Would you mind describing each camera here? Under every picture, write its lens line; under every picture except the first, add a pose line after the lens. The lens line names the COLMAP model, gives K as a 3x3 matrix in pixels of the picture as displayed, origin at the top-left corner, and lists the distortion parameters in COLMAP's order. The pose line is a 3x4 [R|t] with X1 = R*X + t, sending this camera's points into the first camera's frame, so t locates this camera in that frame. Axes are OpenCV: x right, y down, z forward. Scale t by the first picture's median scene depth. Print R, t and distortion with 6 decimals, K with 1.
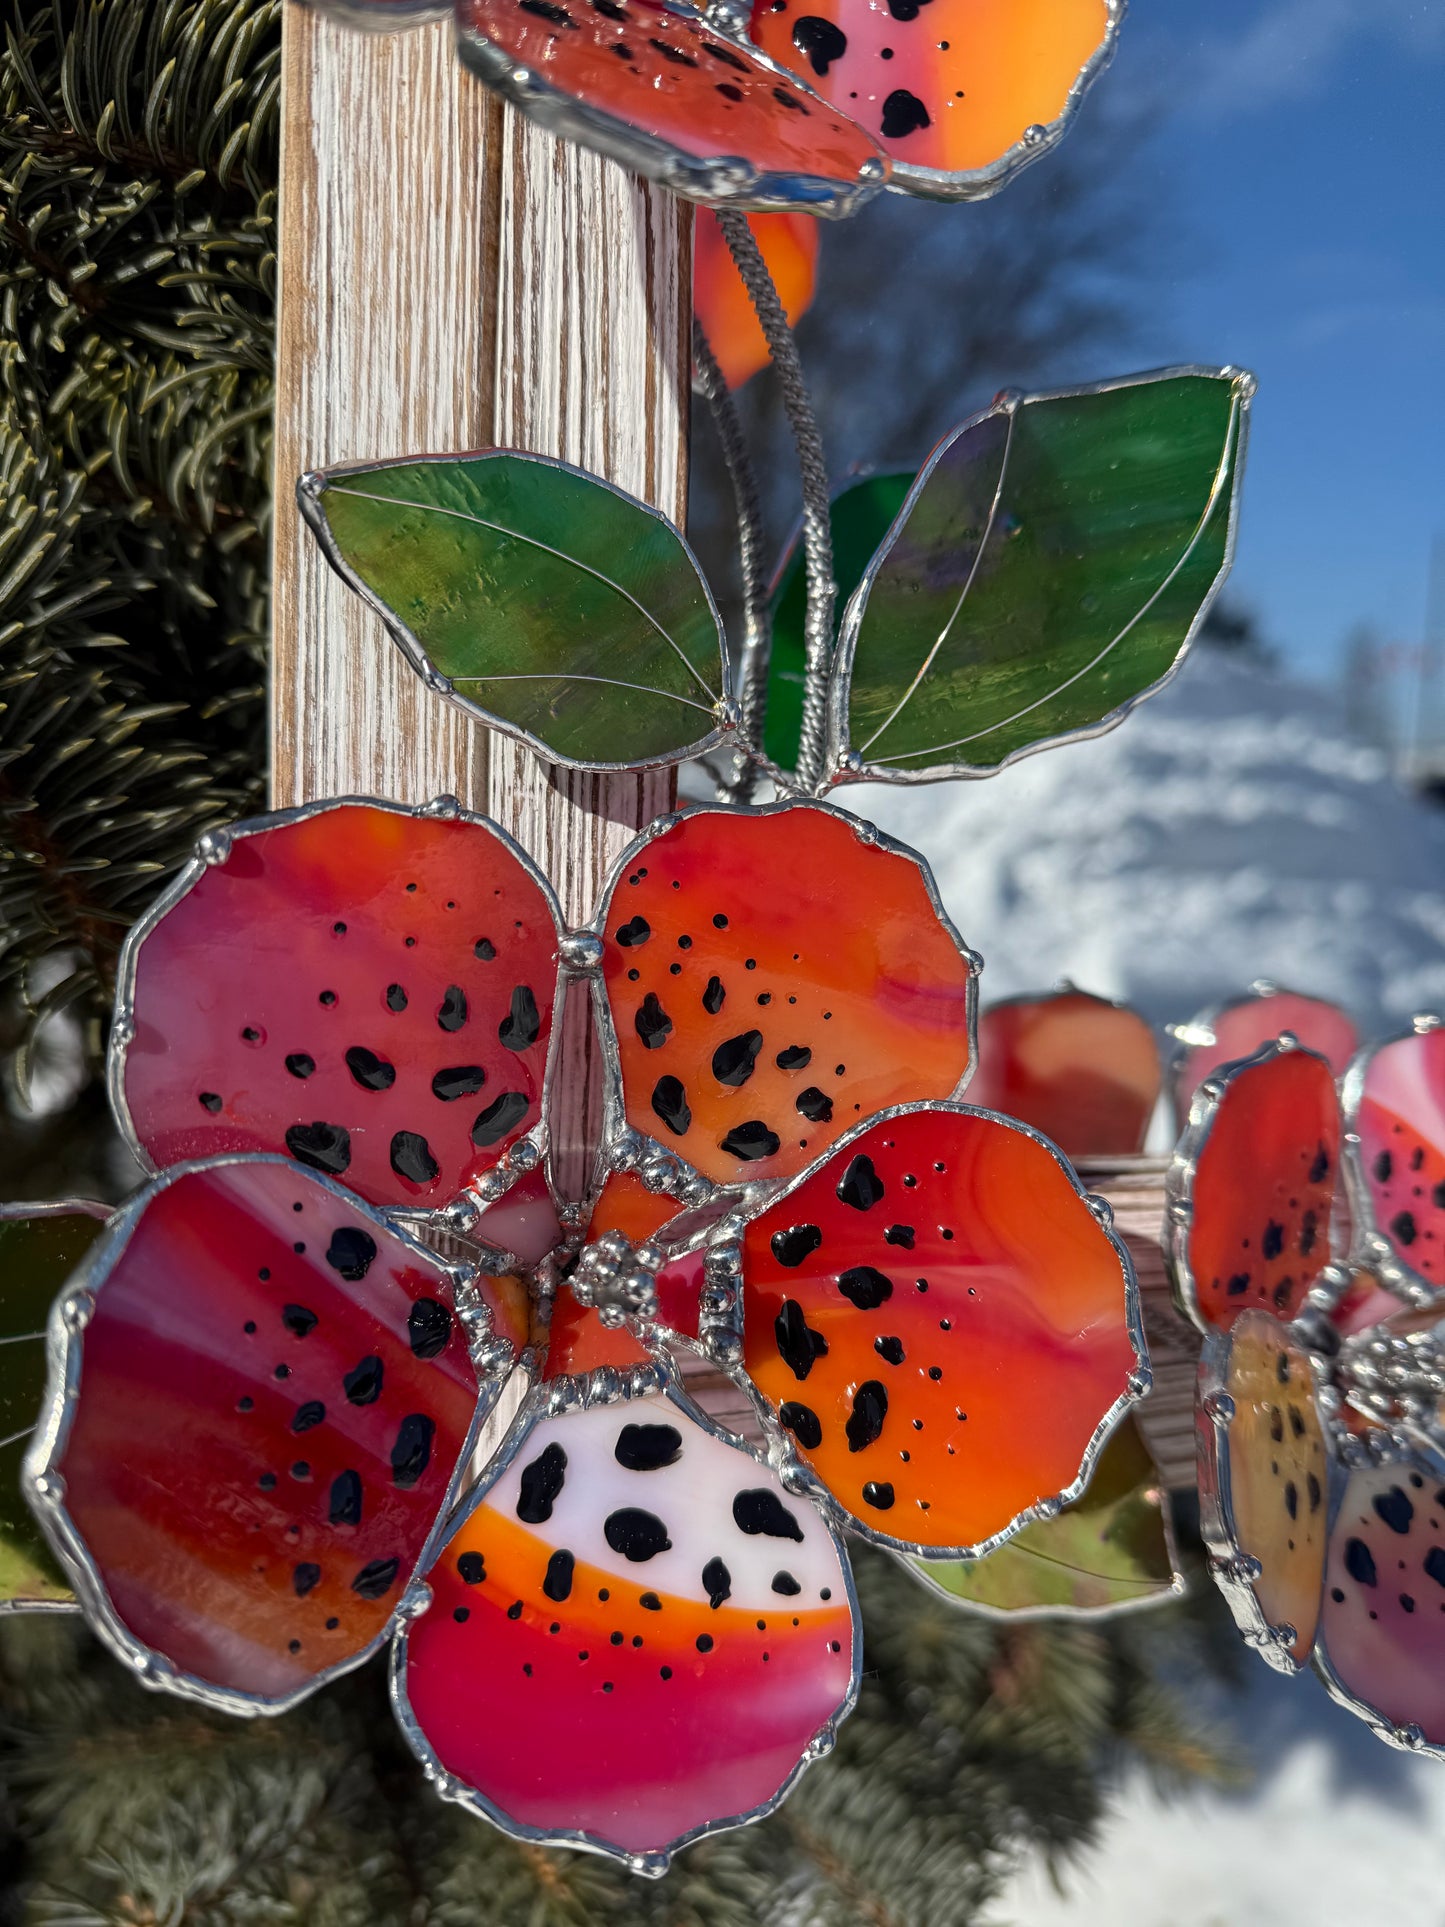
lens RADIAL K [[1446.6, 0, 751.8], [0, 1446.6, 963.3], [0, 0, 1]] dist [0.016856, -0.061247]
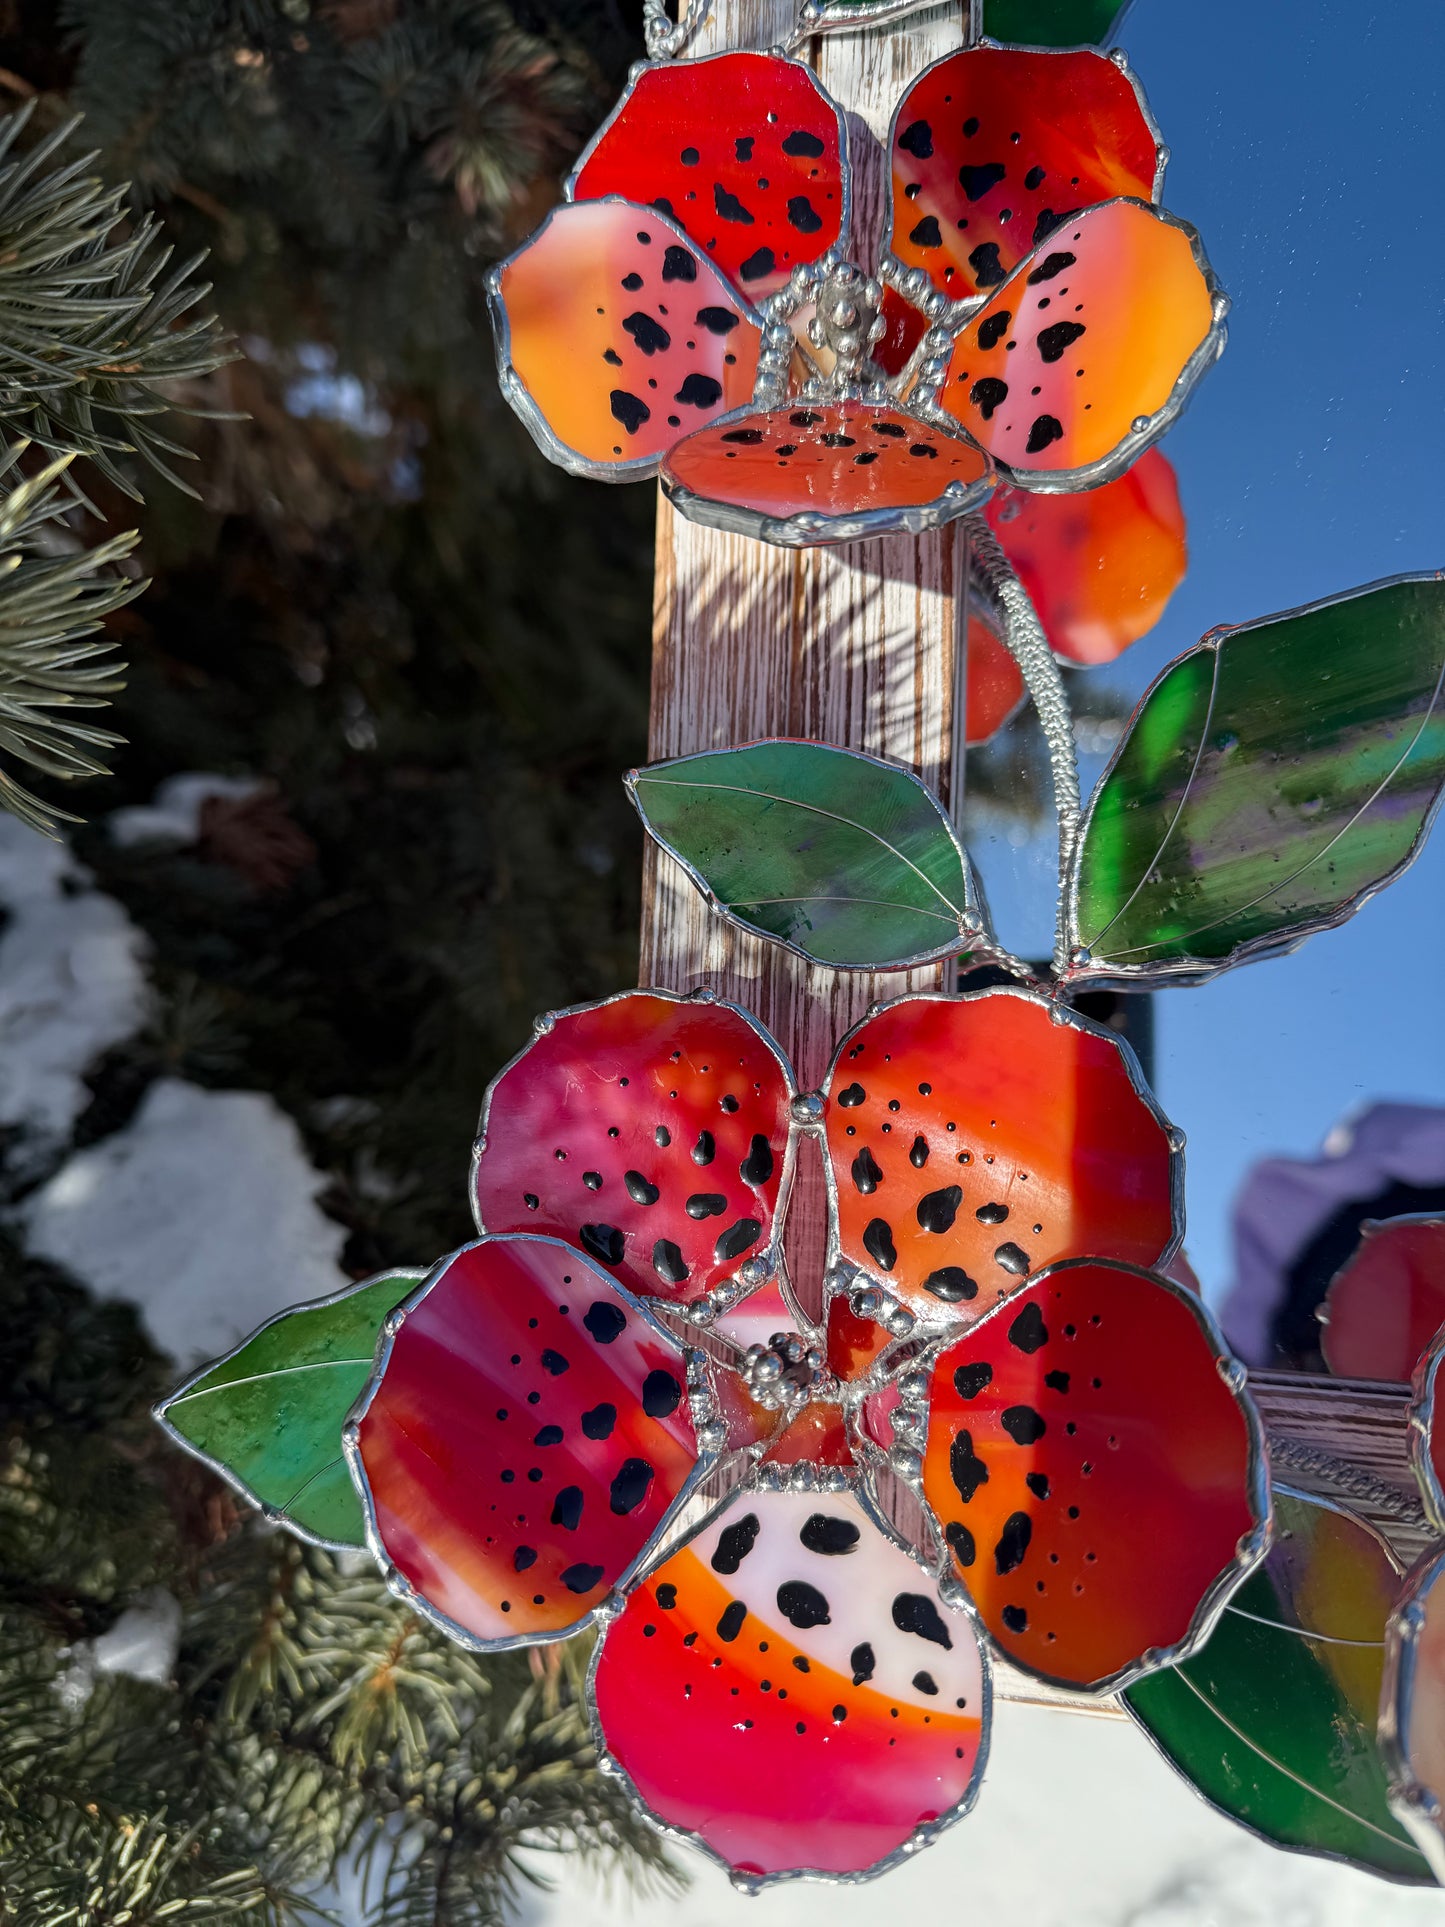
lens RADIAL K [[1446.6, 0, 732.7], [0, 1446.6, 973.6], [0, 0, 1]] dist [0.016856, -0.061247]
pose [[0.836447, -0.045614, -0.546146, 0.517184], [-0.069926, 0.979503, -0.188903, 0.117762], [0.543569, 0.196197, 0.816113, -0.078593]]
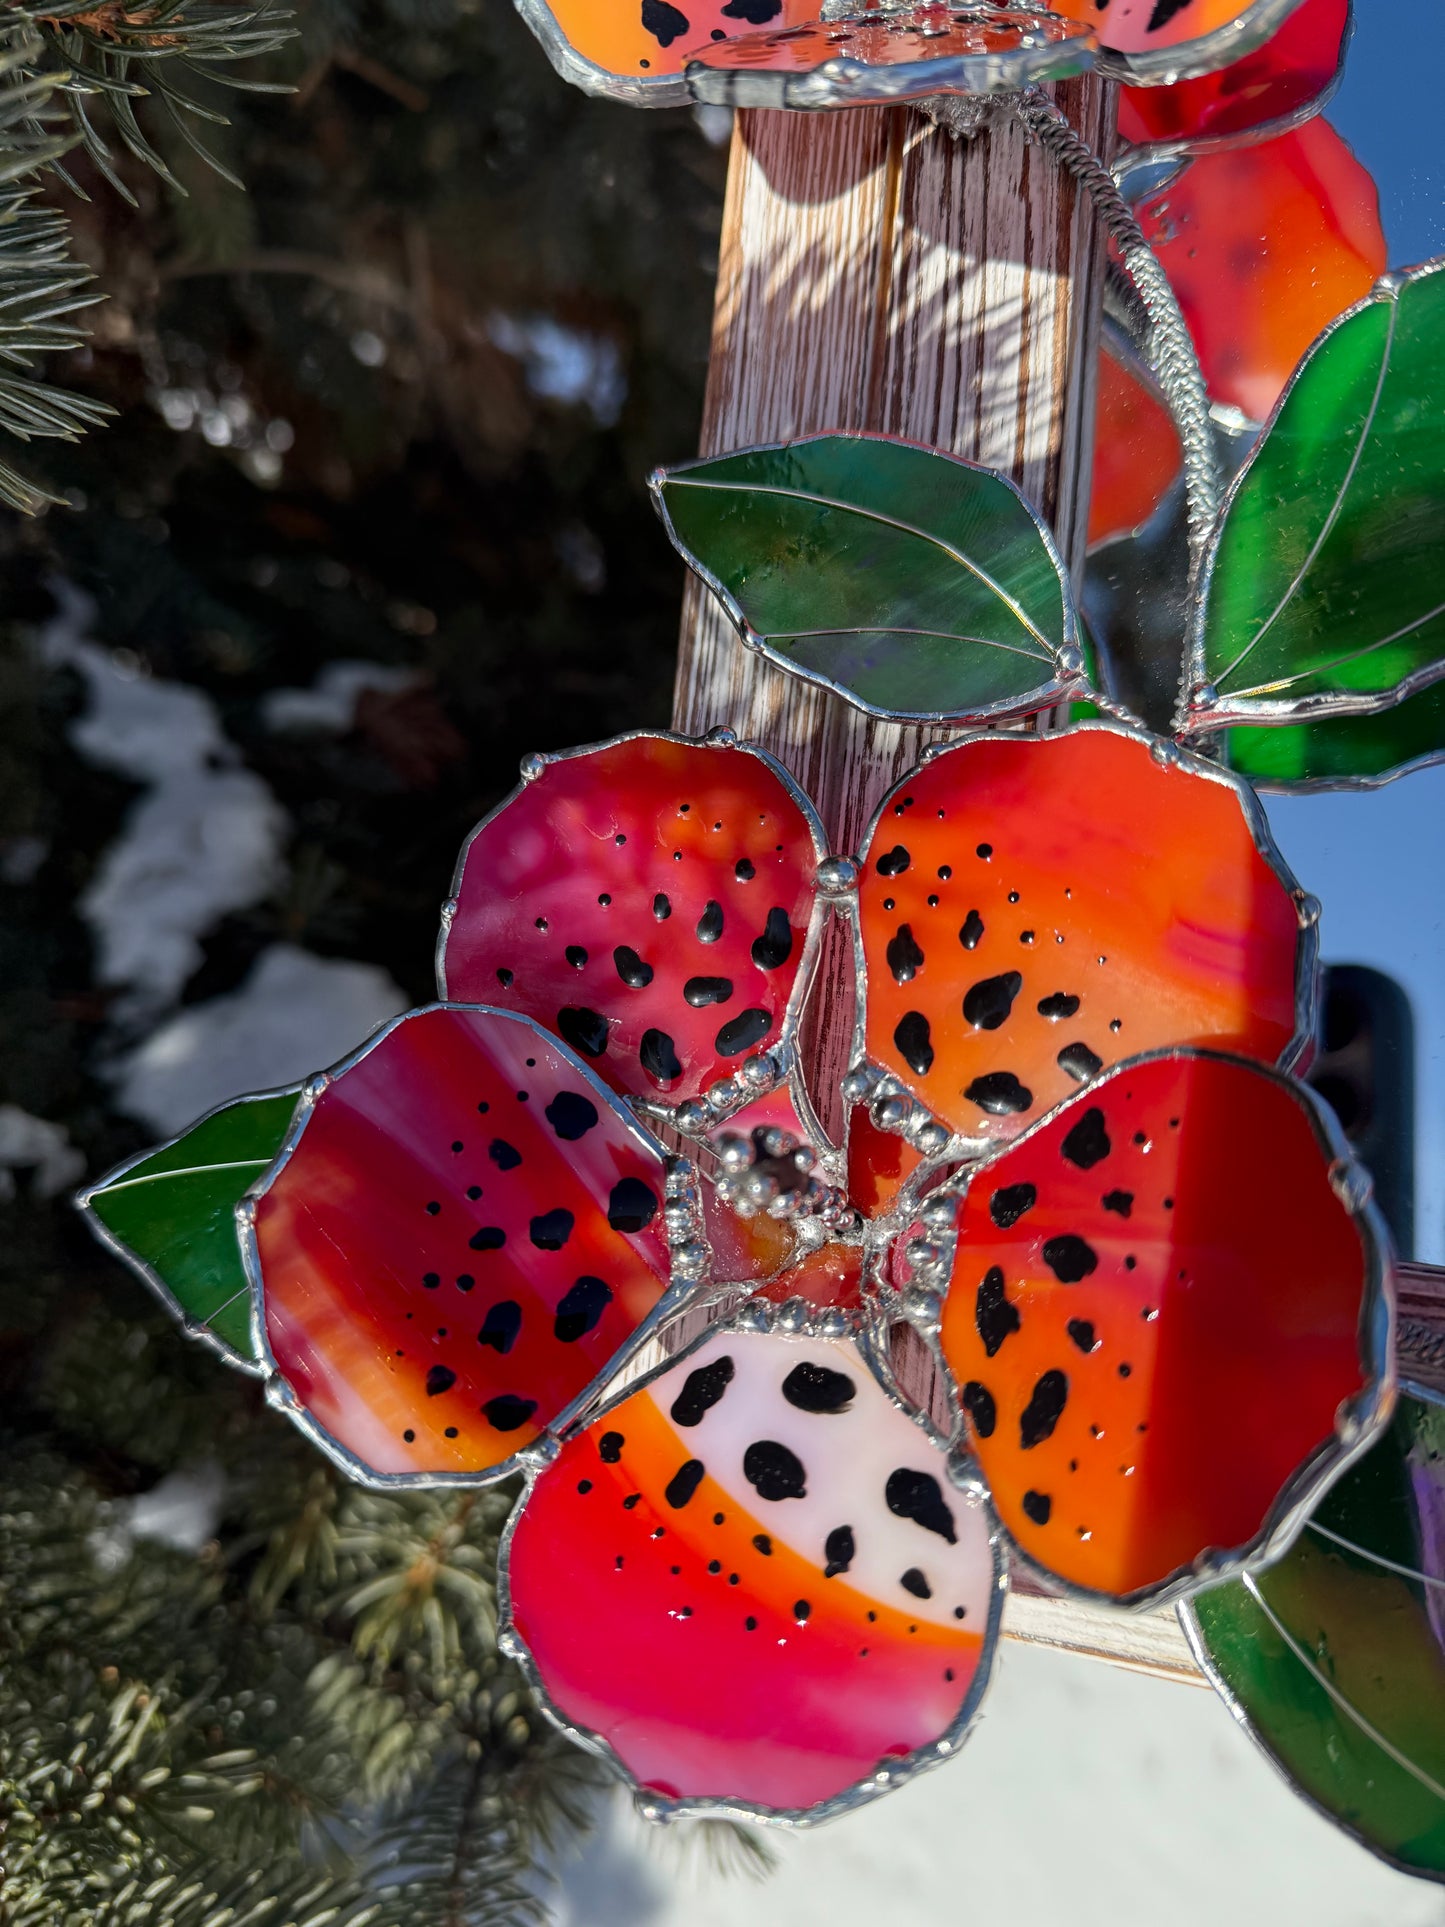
lens RADIAL K [[1446.6, 0, 724.0], [0, 1446.6, 964.2], [0, 0, 1]] dist [0.016856, -0.061247]
pose [[0.745461, -0.002875, -0.666543, 0.493223], [-0.147710, 0.974415, -0.169402, 0.234830], [0.649976, 0.224737, 0.725964, 0.234756]]
